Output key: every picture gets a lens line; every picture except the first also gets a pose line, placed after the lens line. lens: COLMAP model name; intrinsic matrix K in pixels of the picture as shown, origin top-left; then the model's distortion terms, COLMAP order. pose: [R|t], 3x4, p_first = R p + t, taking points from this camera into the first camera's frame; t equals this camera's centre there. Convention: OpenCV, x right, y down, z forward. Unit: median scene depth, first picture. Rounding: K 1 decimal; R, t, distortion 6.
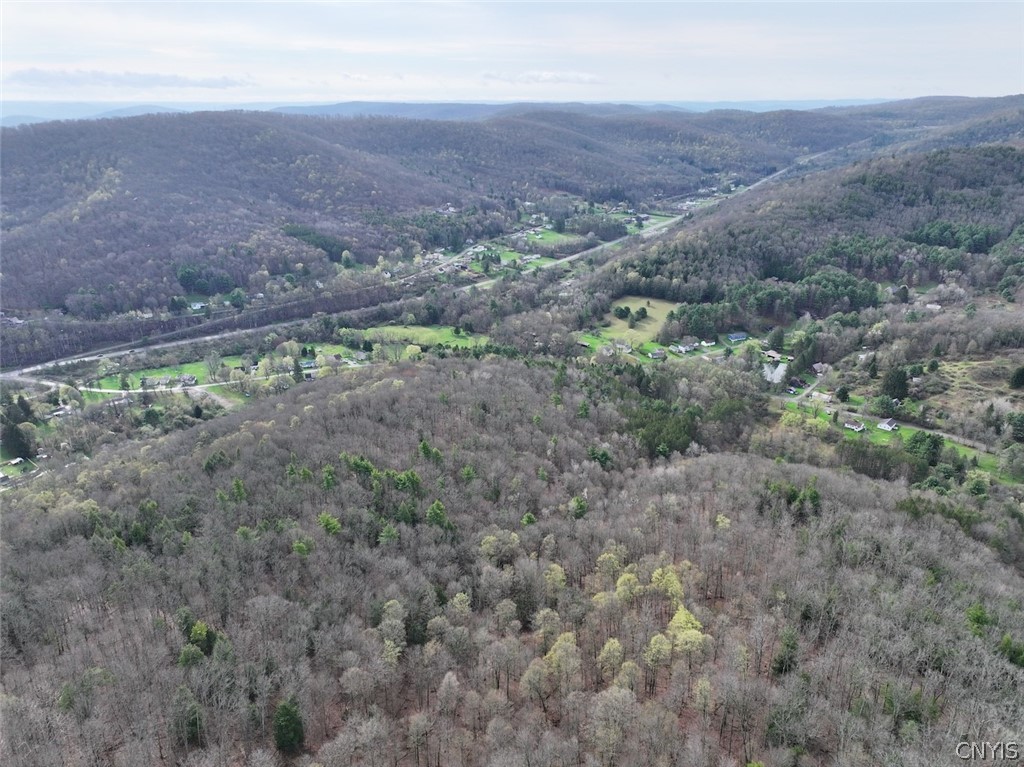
lens RADIAL K [[712.9, 0, 512.0], [0, 712.9, 383.5], [0, 0, 1]] dist [-0.000270, 0.007881]
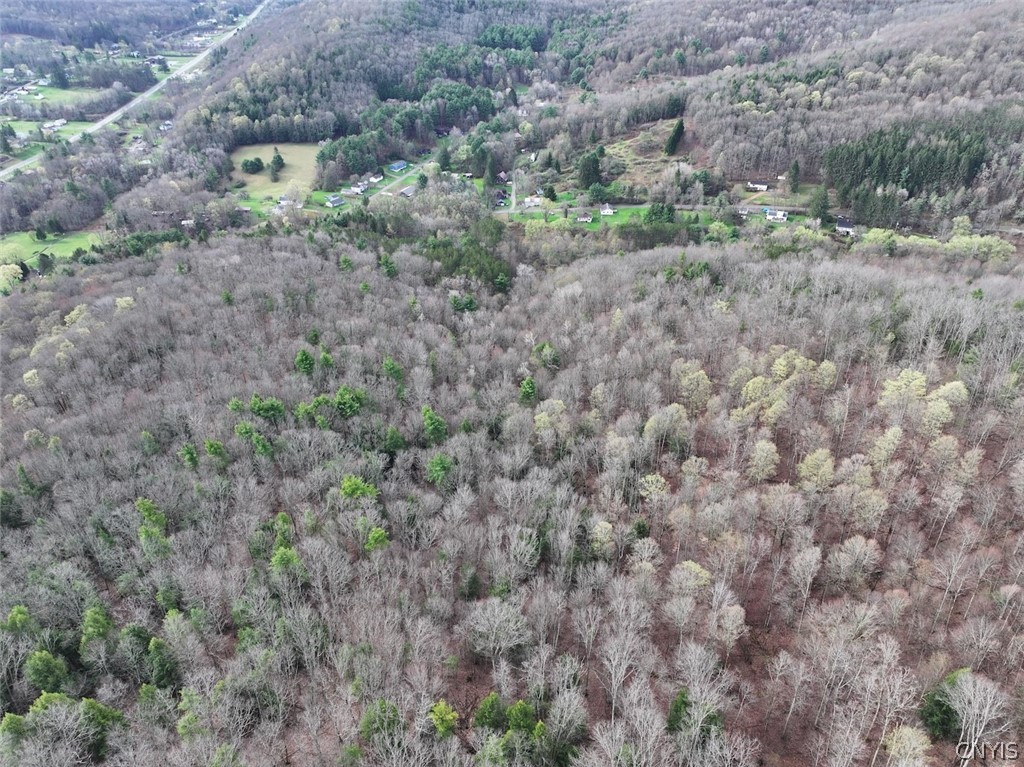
lens RADIAL K [[712.9, 0, 512.0], [0, 712.9, 383.5], [0, 0, 1]] dist [-0.000270, 0.007881]
pose [[0.750663, -0.354204, 0.557713, -0.171821], [0.242668, 0.932957, 0.265900, -0.011680], [-0.614506, -0.064262, 0.786291, 0.152145]]
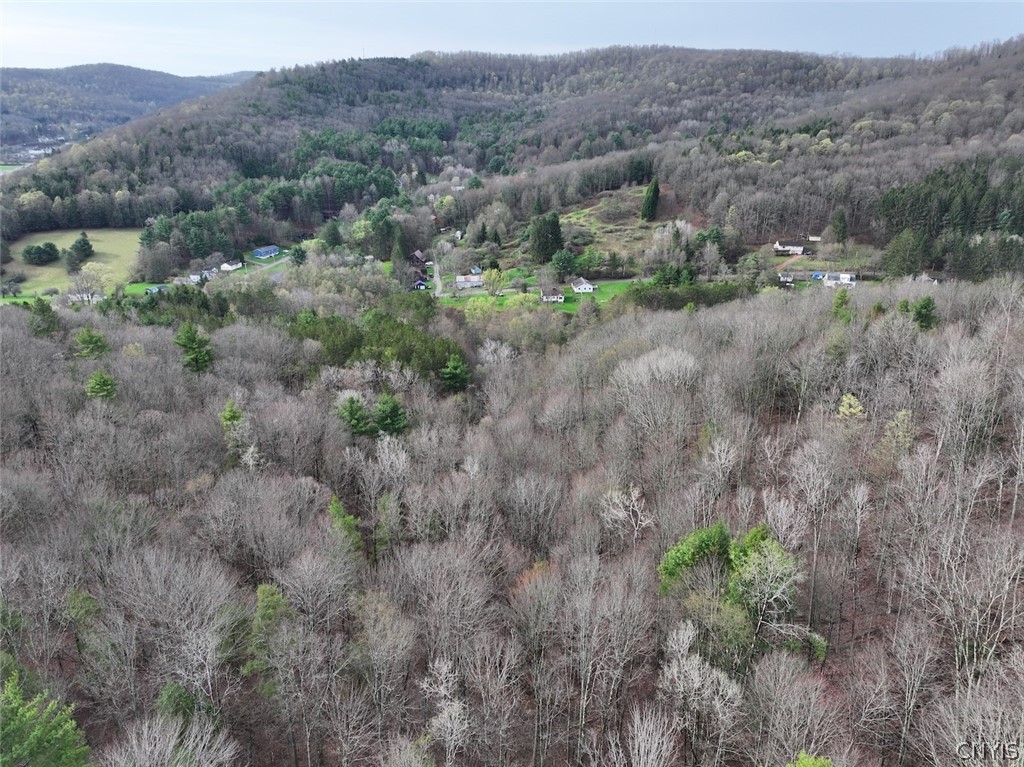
lens RADIAL K [[712.9, 0, 512.0], [0, 712.9, 383.5], [0, 0, 1]] dist [-0.000270, 0.007881]
pose [[0.645287, -0.268503, 0.715200, -0.033763], [0.271212, 0.955732, 0.114105, 0.032465], [-0.714177, 0.120340, 0.689543, 0.371668]]
